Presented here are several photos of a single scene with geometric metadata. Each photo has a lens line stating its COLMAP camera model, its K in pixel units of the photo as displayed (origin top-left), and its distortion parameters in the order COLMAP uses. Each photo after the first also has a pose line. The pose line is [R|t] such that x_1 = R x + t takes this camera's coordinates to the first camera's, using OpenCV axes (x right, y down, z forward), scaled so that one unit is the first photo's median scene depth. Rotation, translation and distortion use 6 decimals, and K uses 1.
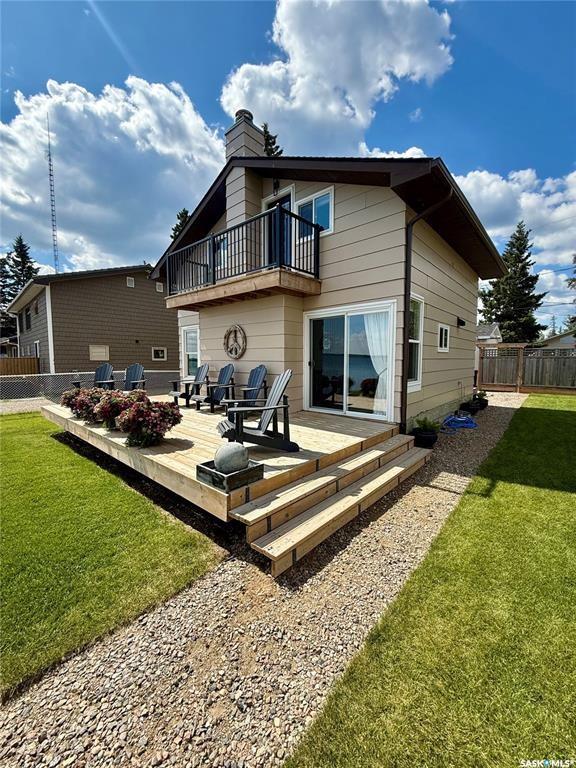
lens RADIAL K [[301.1, 0, 288.0], [0, 301.1, 384.0], [0, 0, 1]] dist [-0.000019, 0.000022]
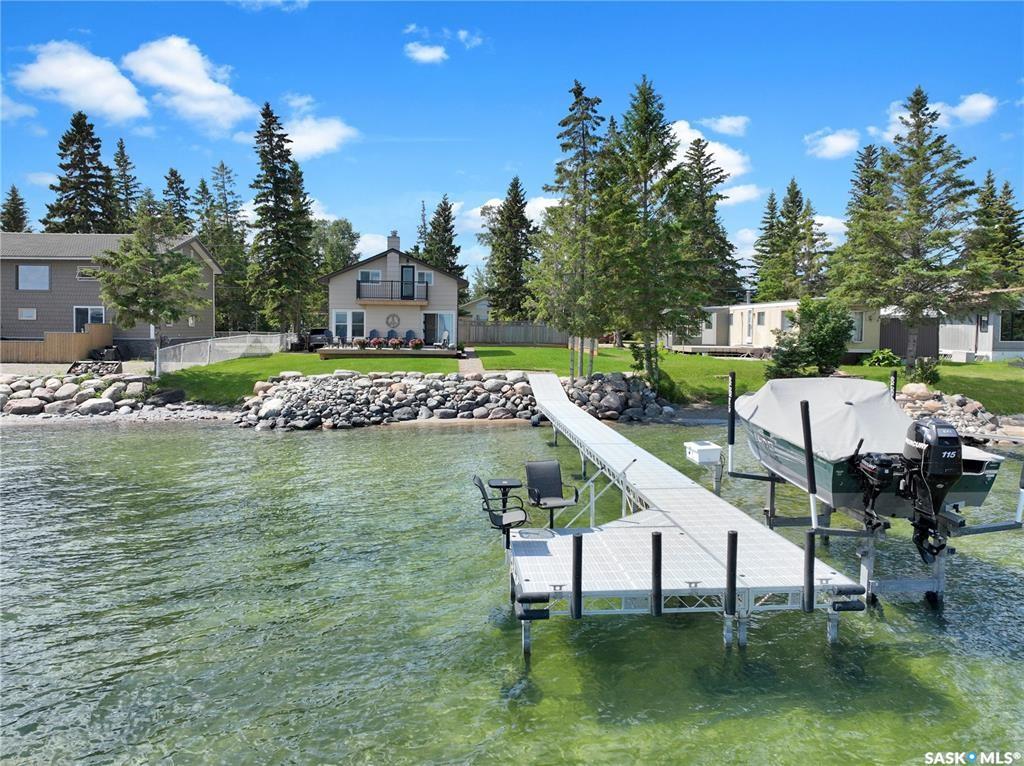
lens RADIAL K [[715.6, 0, 514.1], [0, 715.6, 350.1], [0, 0, 1]] dist [-0.001704, 0.000441]
pose [[0.693656, -0.021080, 0.719998, -4.008420], [0.048744, 0.998654, -0.017723, 0.273666], [-0.718656, 0.047389, 0.693749, -4.054243]]
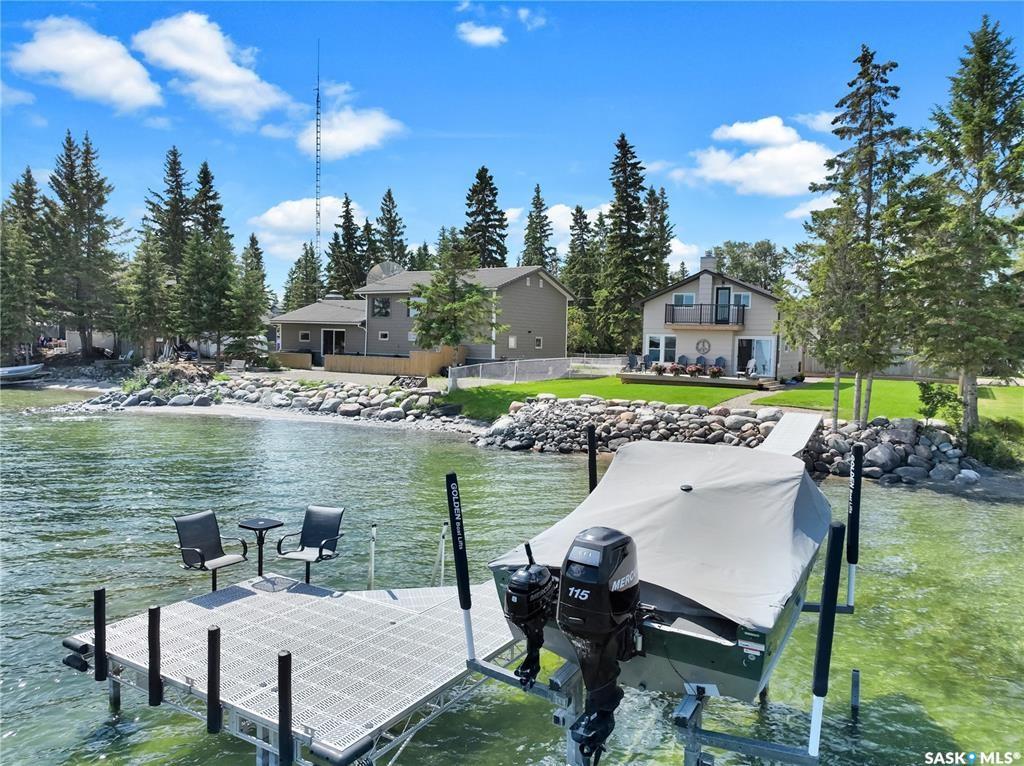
lens RADIAL K [[705.5, 0, 512.0], [0, 705.5, 383.0], [0, 0, 1]] dist [0.005943, 0.003788]
pose [[0.983354, 0.012226, 0.181288, -2.823057], [-0.009206, 0.999805, -0.017491, 0.272419], [-0.181466, 0.015531, 0.983275, -4.404582]]
